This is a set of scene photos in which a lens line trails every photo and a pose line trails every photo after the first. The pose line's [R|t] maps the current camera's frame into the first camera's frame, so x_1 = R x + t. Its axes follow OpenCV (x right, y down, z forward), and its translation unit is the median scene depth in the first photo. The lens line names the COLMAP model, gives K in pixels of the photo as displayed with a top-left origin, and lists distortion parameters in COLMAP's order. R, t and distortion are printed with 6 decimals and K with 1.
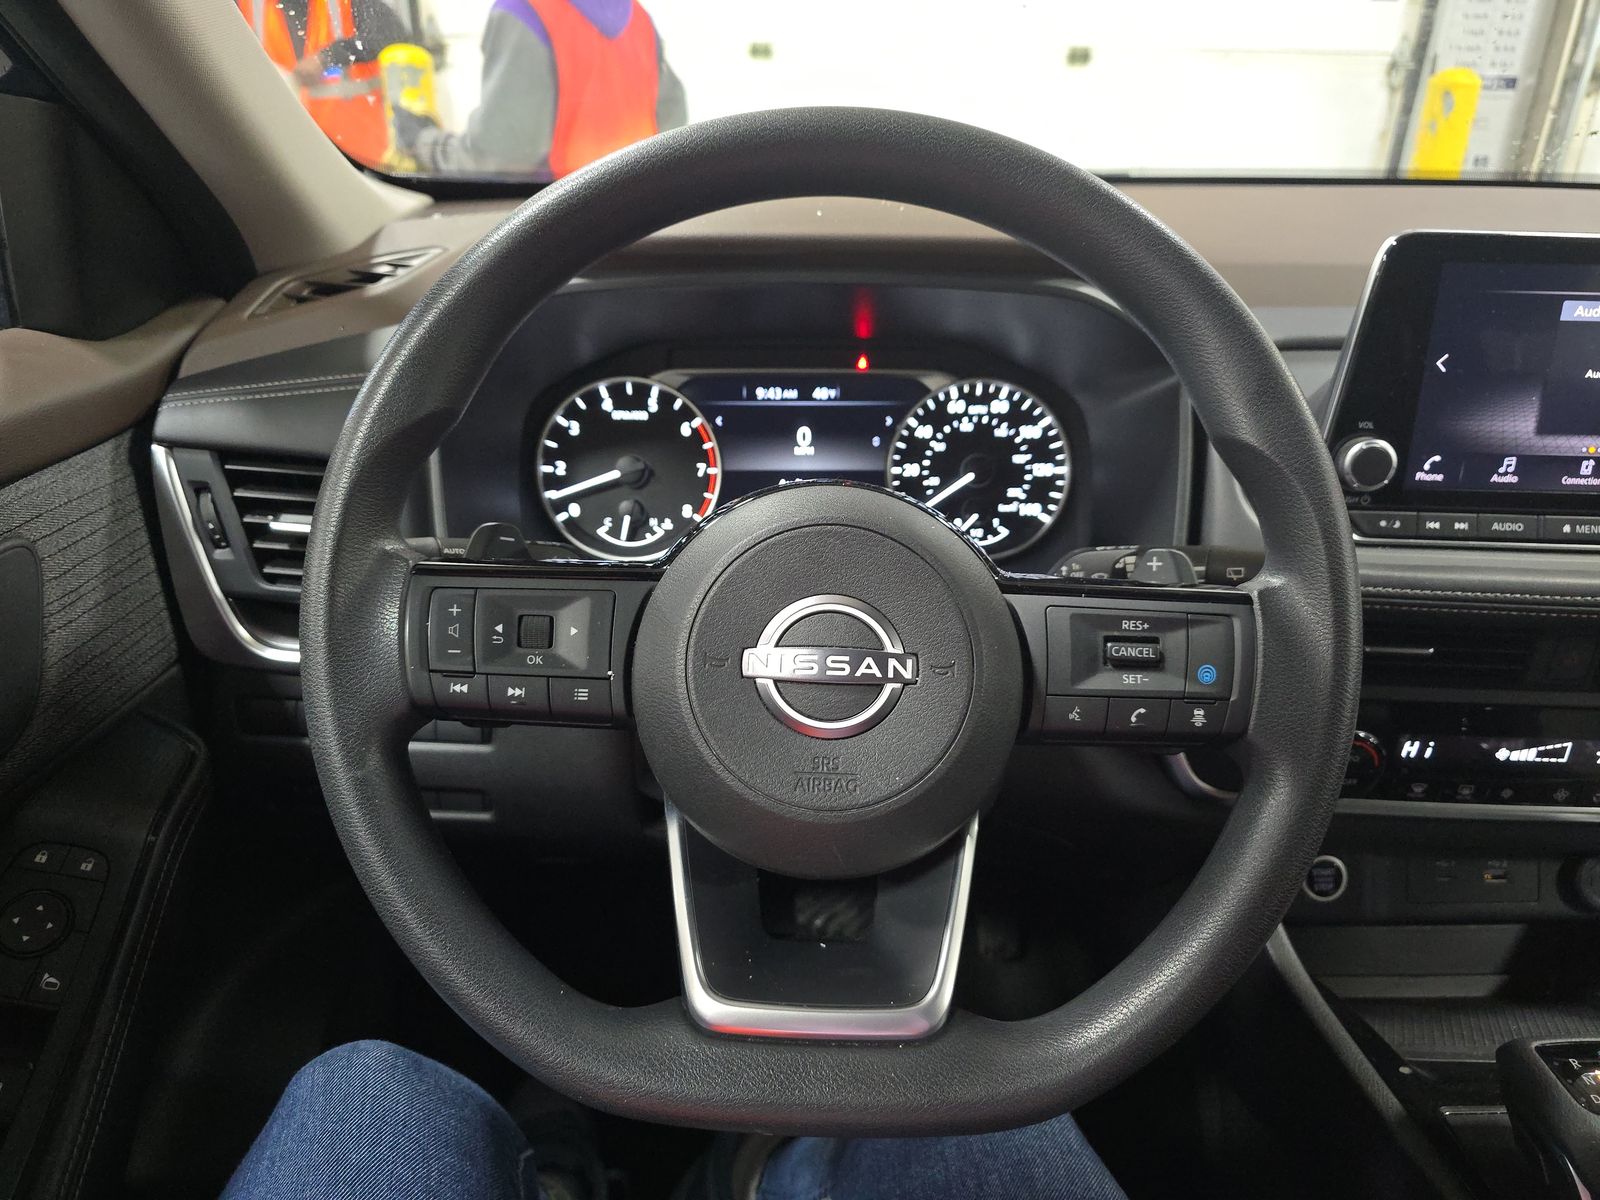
lens RADIAL K [[1031.4, 0, 797.9], [0, 1031.4, 597.2], [0, 0, 1]] dist [0.014753, -0.022313]
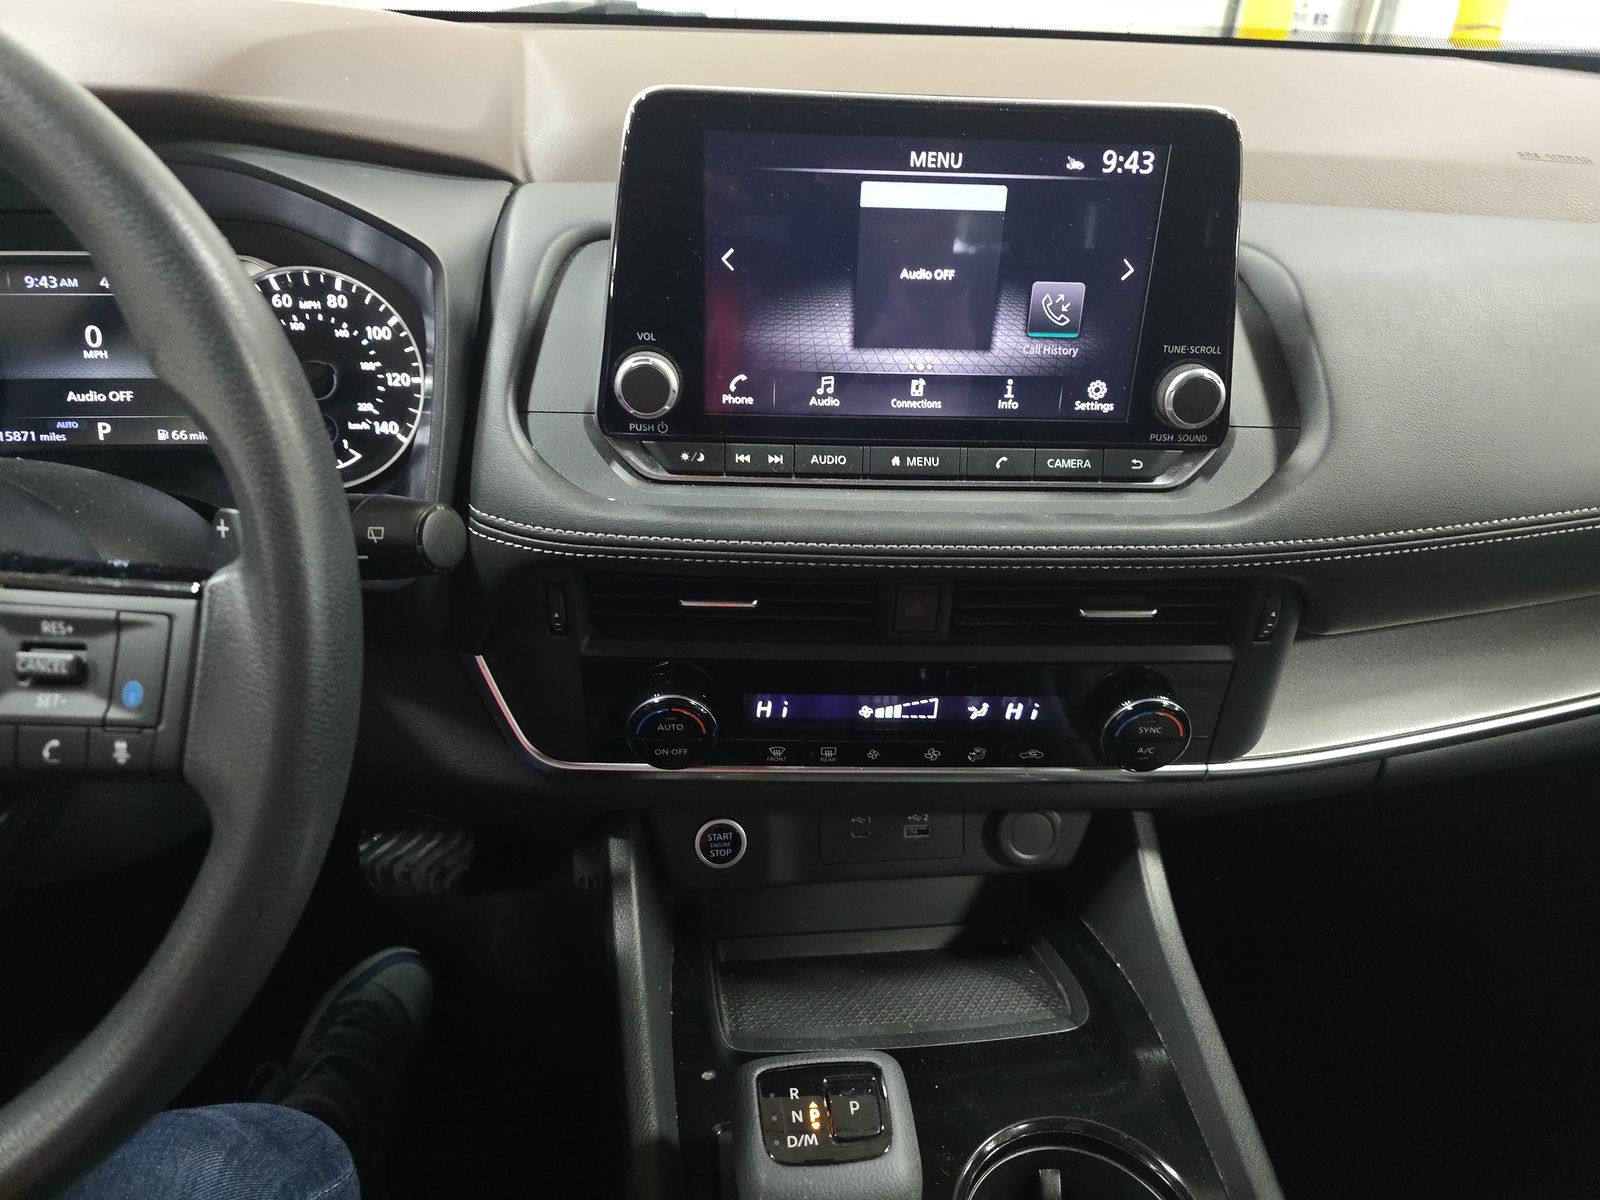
lens RADIAL K [[1031.4, 0, 786.7], [0, 1031.4, 607.3], [0, 0, 1]] dist [0.014753, -0.022313]
pose [[0.994885, -0.021490, 0.098697, 0.468762], [0.008288, 0.991179, 0.132270, -0.049661], [-0.100669, -0.130775, 0.986288, 0.124816]]
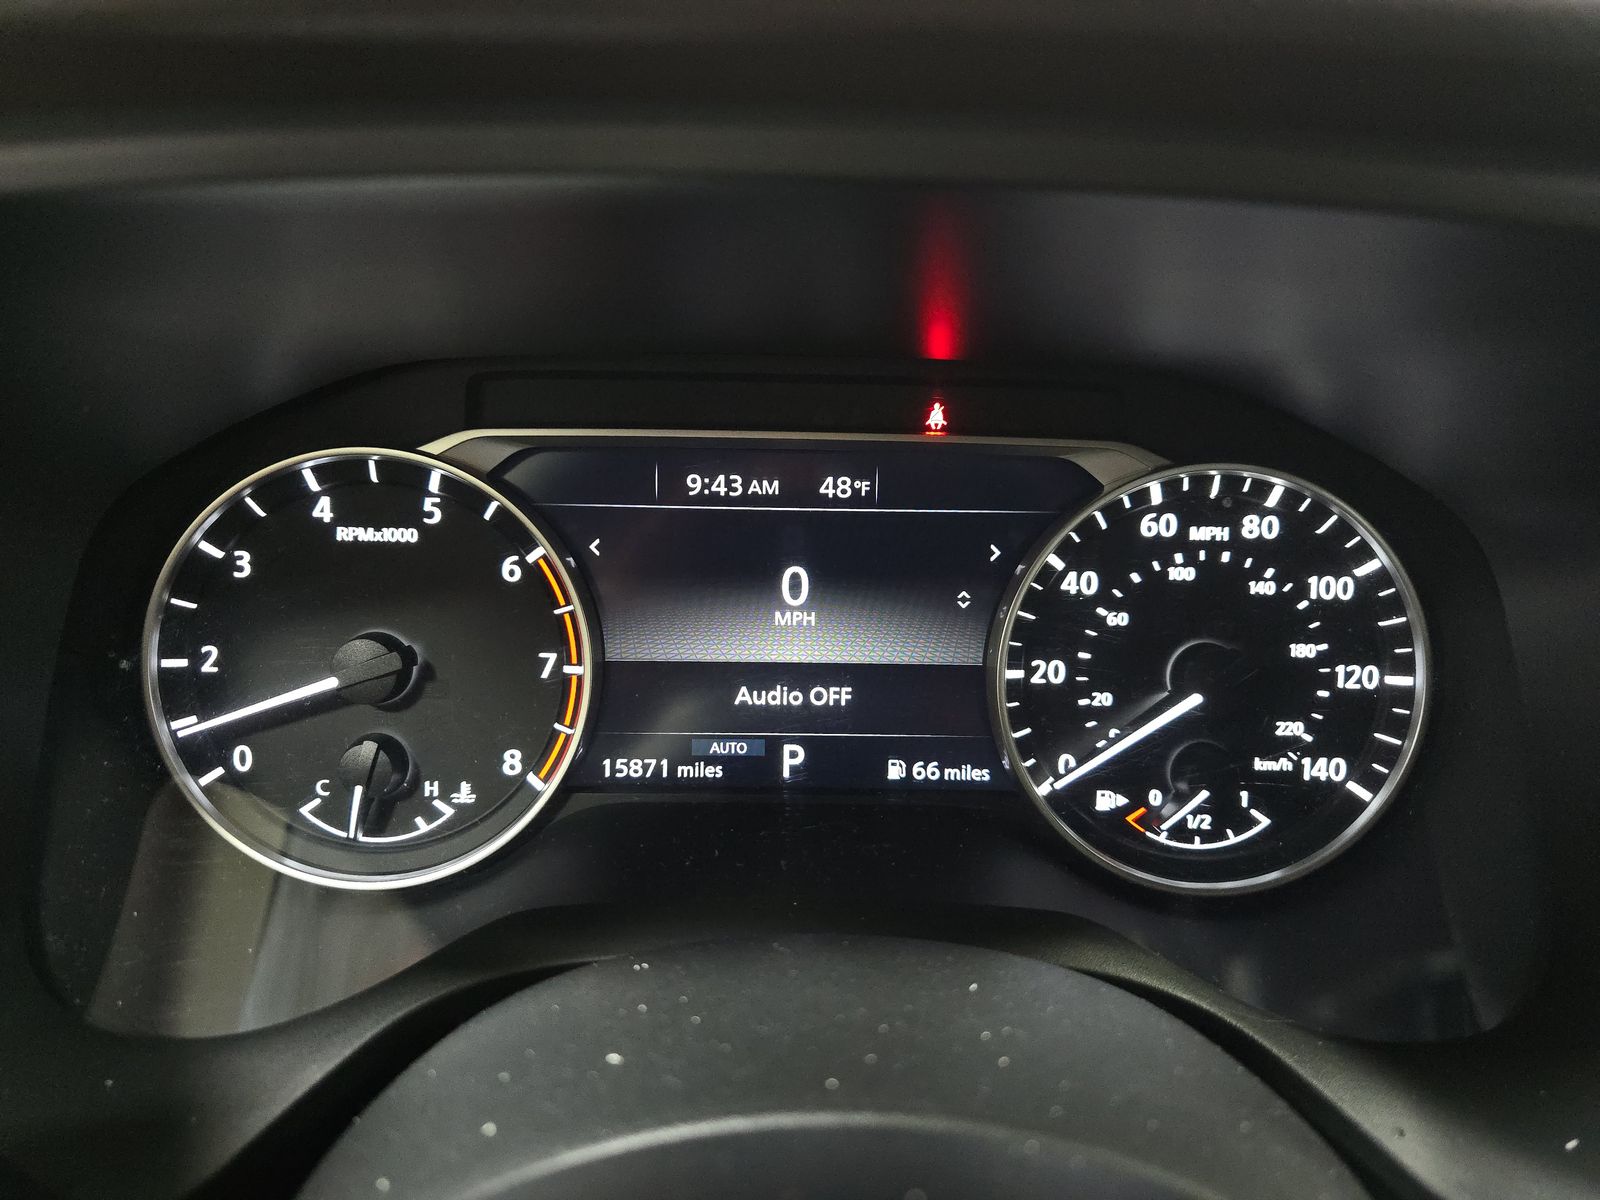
lens RADIAL K [[1031.4, 0, 795.0], [0, 1031.4, 599.7], [0, 0, 1]] dist [0.014753, -0.022313]
pose [[0.999840, 0.017801, -0.001988, 0.006834], [-0.017823, 0.999770, -0.011935, -0.147897], [0.001775, 0.011968, 0.999927, 0.584177]]
